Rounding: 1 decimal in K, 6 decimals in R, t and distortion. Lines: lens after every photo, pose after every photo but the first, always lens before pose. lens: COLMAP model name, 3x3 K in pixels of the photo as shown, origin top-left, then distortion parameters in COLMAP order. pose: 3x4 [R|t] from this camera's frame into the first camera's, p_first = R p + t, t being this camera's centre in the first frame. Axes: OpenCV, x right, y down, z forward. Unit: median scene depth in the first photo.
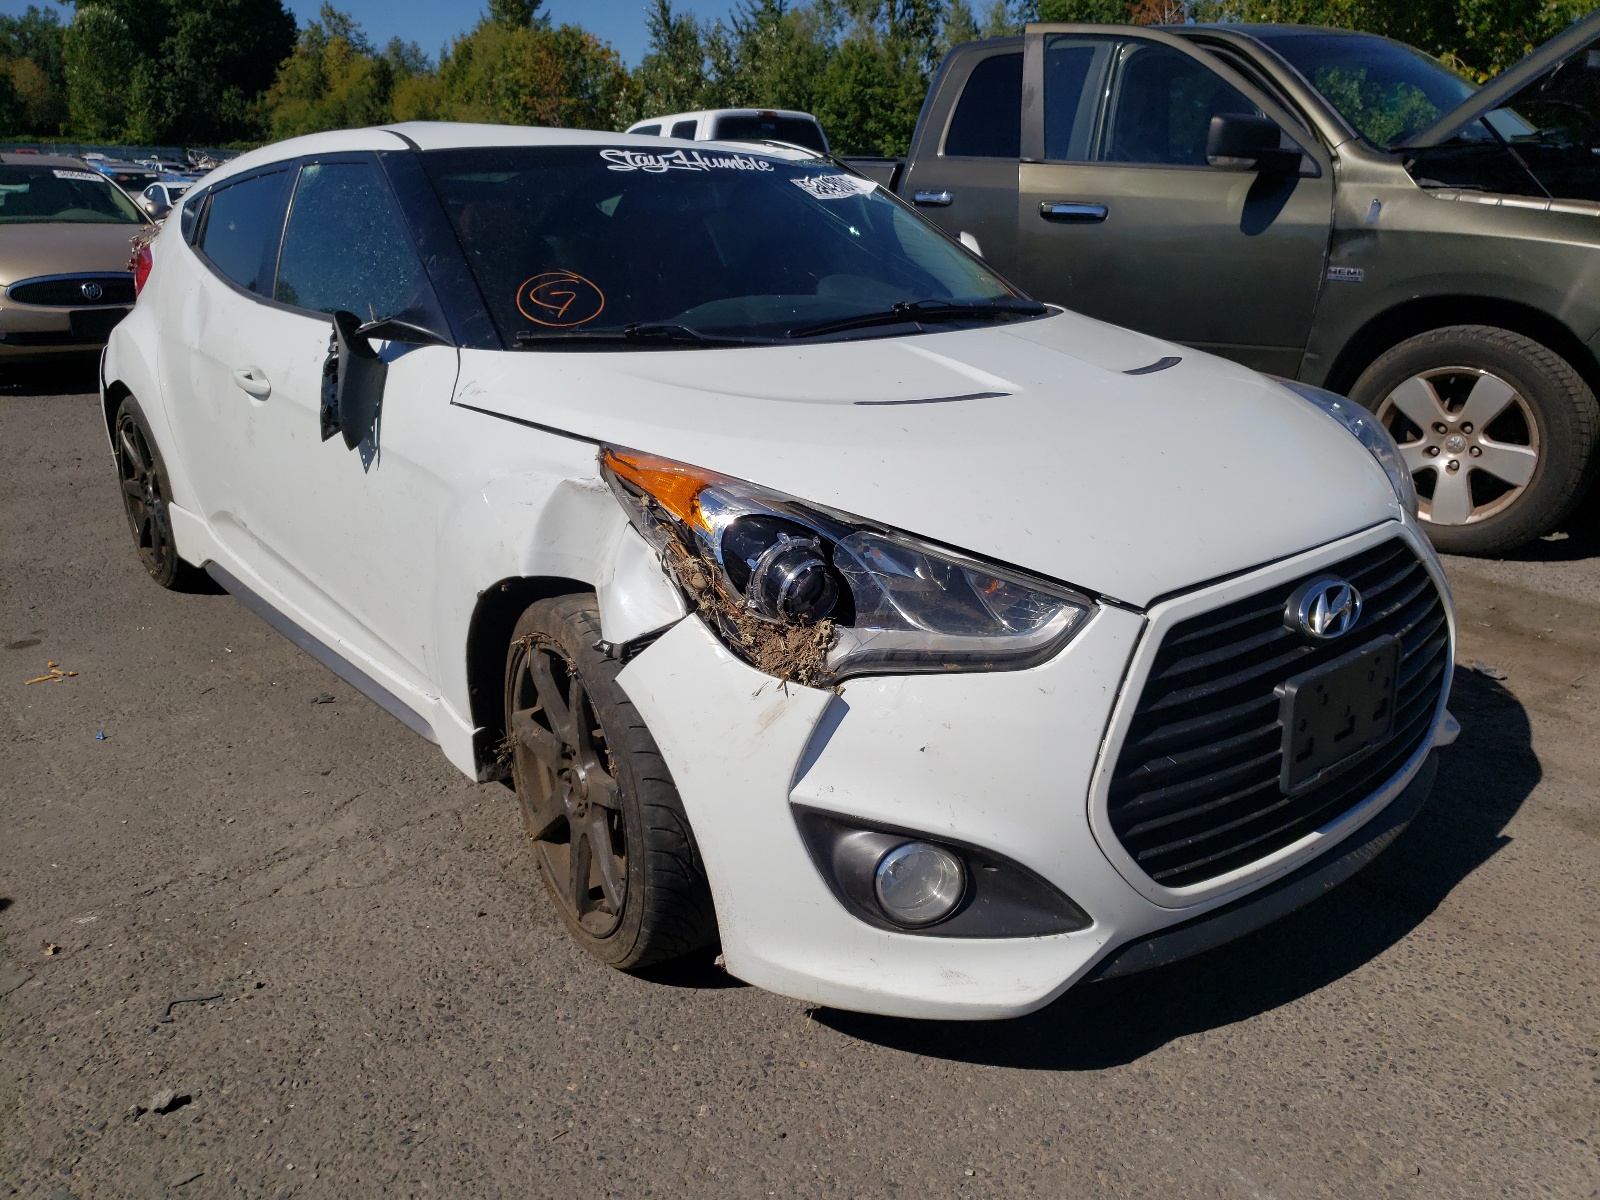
lens RADIAL K [[1210.6, 0, 800.0], [0, 1210.6, 600.0], [0, 0, 1]] dist [0.005303, 0.001133]
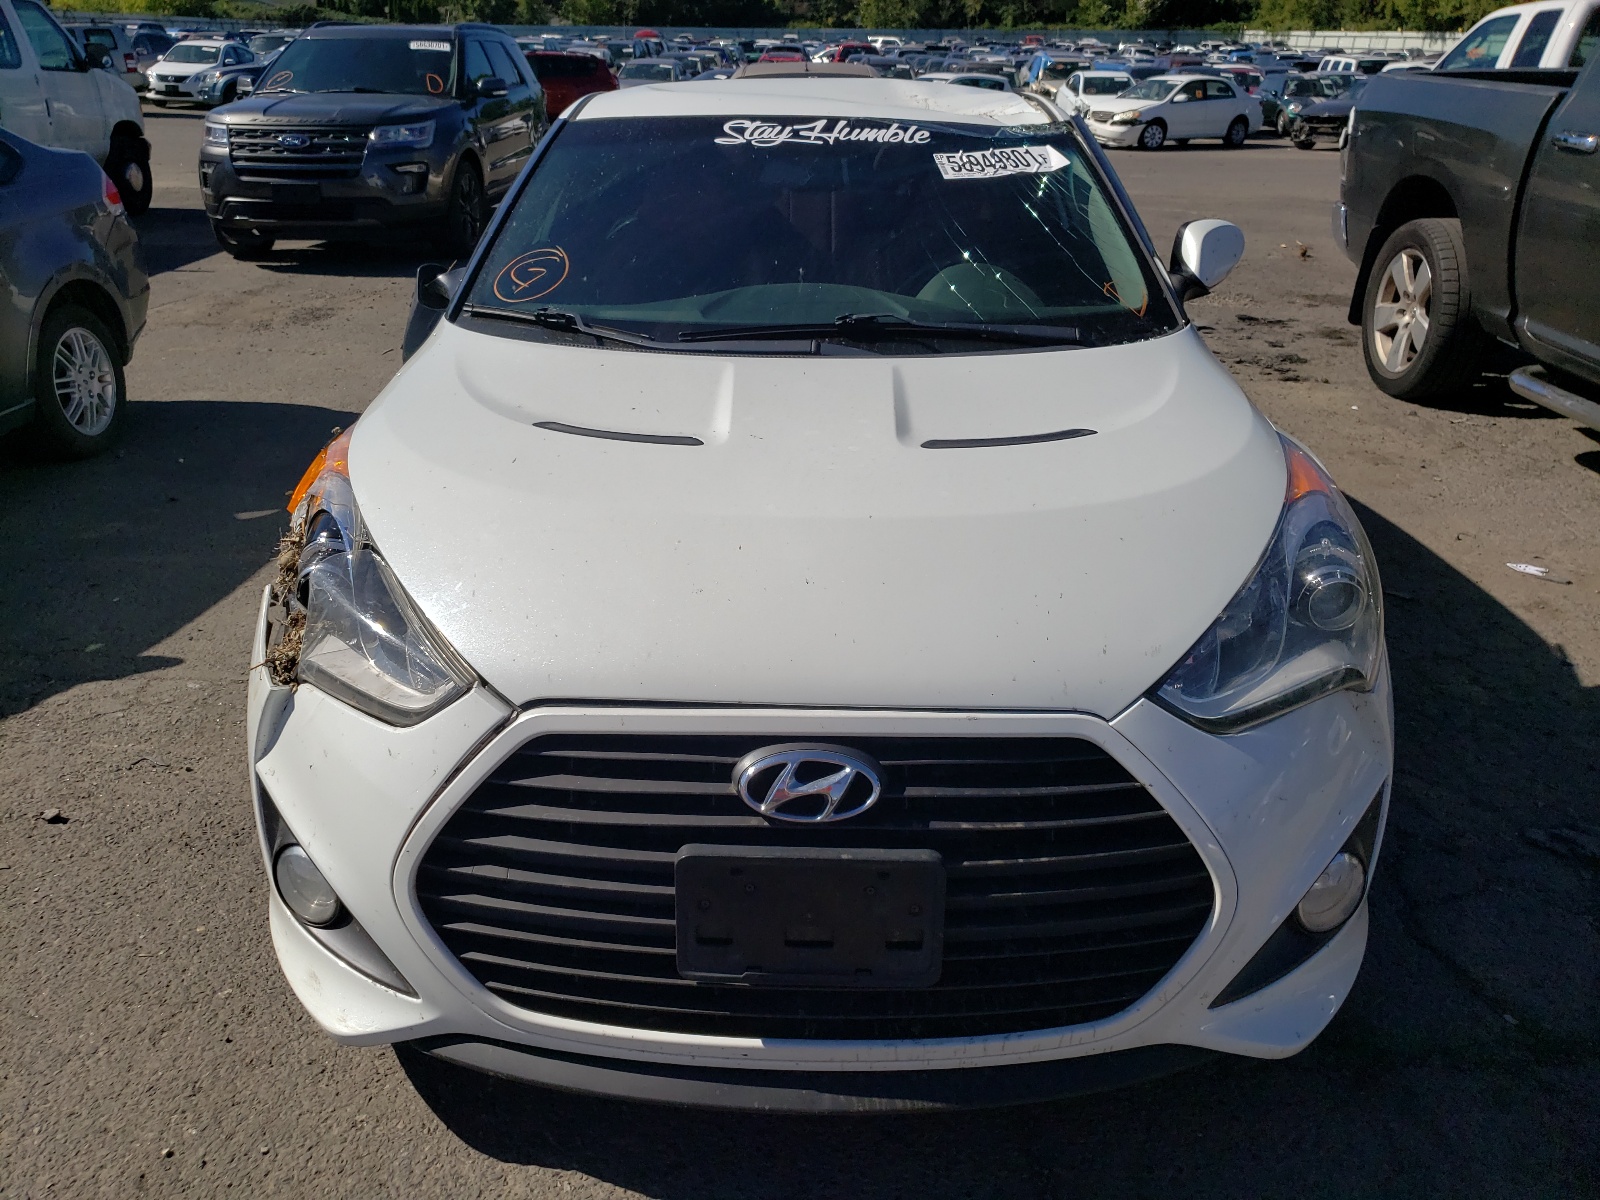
lens RADIAL K [[1208.6, 0, 800.0], [0, 1208.6, 600.0], [0, 0, 1]] dist [0.035216, 0.000245]
pose [[0.751540, 0.266426, -0.603494, 0.944696], [-0.216319, 0.963764, 0.156091, -0.251607], [0.623213, 0.013239, 0.781940, 0.403277]]
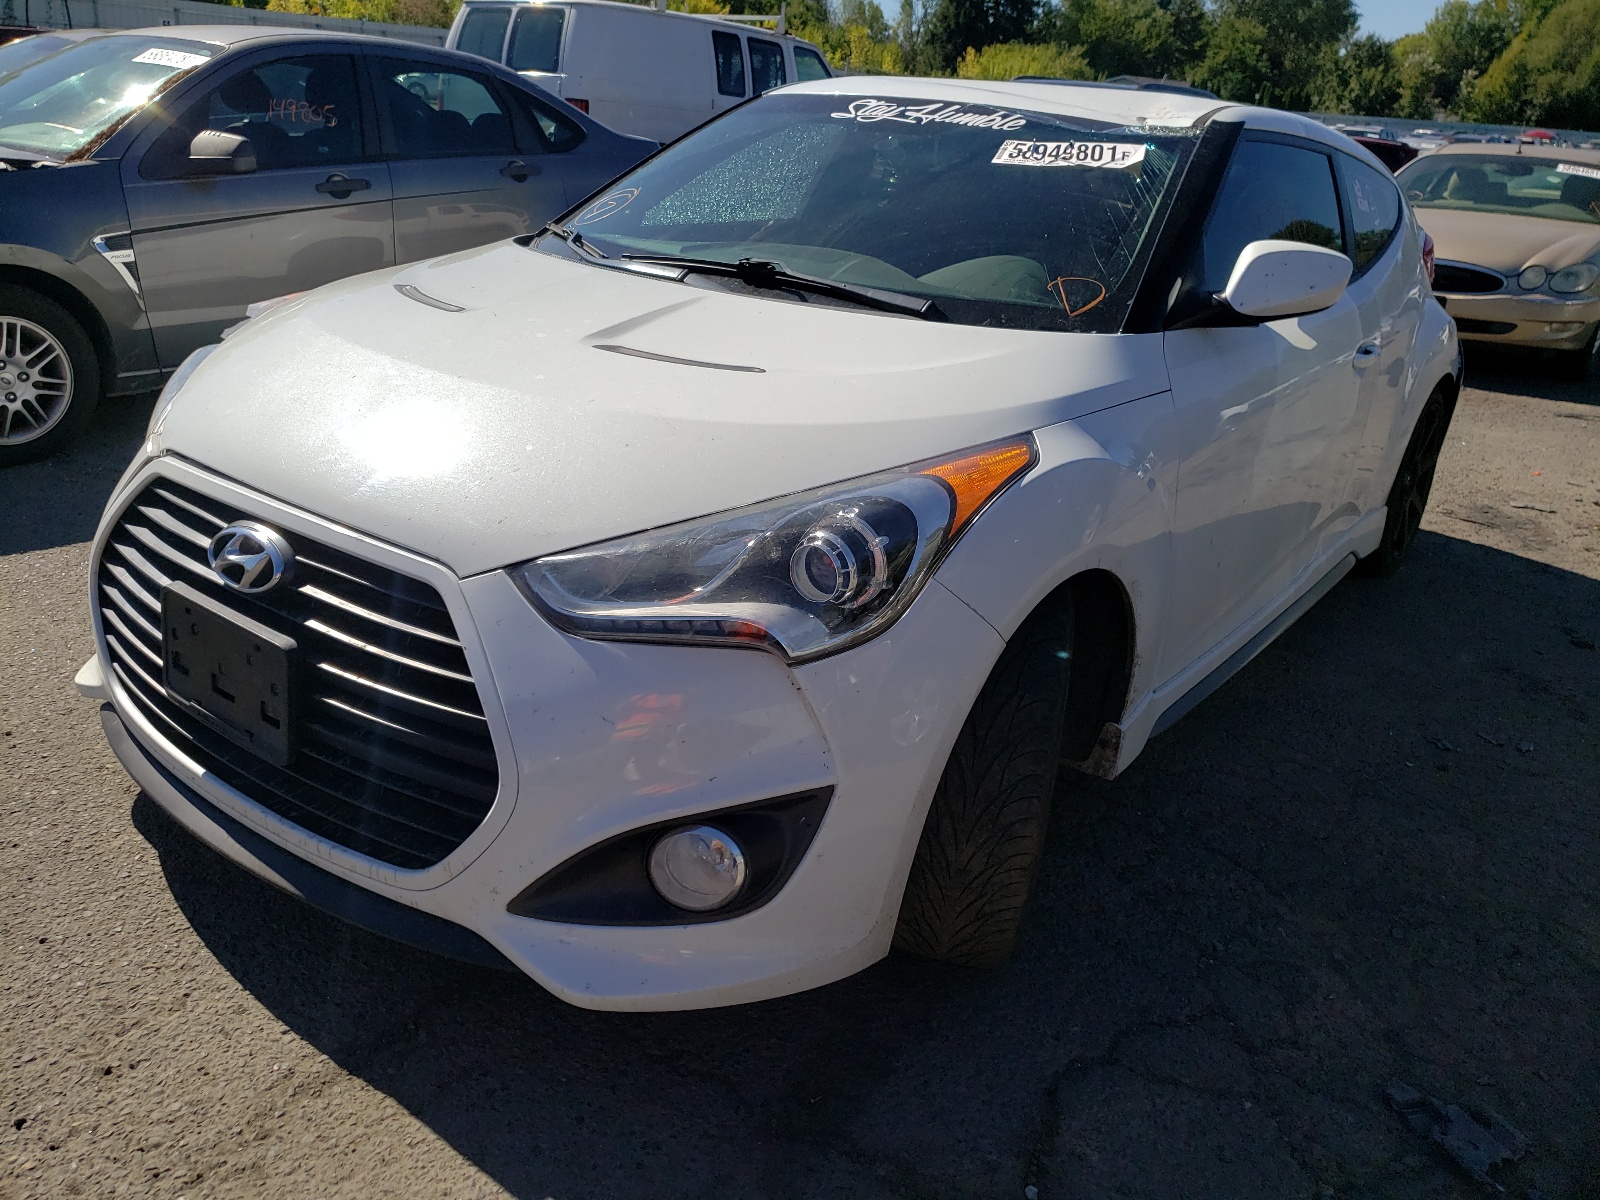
lens RADIAL K [[1301.7, 0, 800.0], [0, 1301.7, 600.0], [0, 0, 1]] dist [-0.002256, -0.002691]
pose [[0.220784, 0.355865, -0.908083, 1.529195], [-0.385843, 0.886973, 0.253781, -0.403113], [0.895757, 0.294347, 0.333137, 1.116153]]
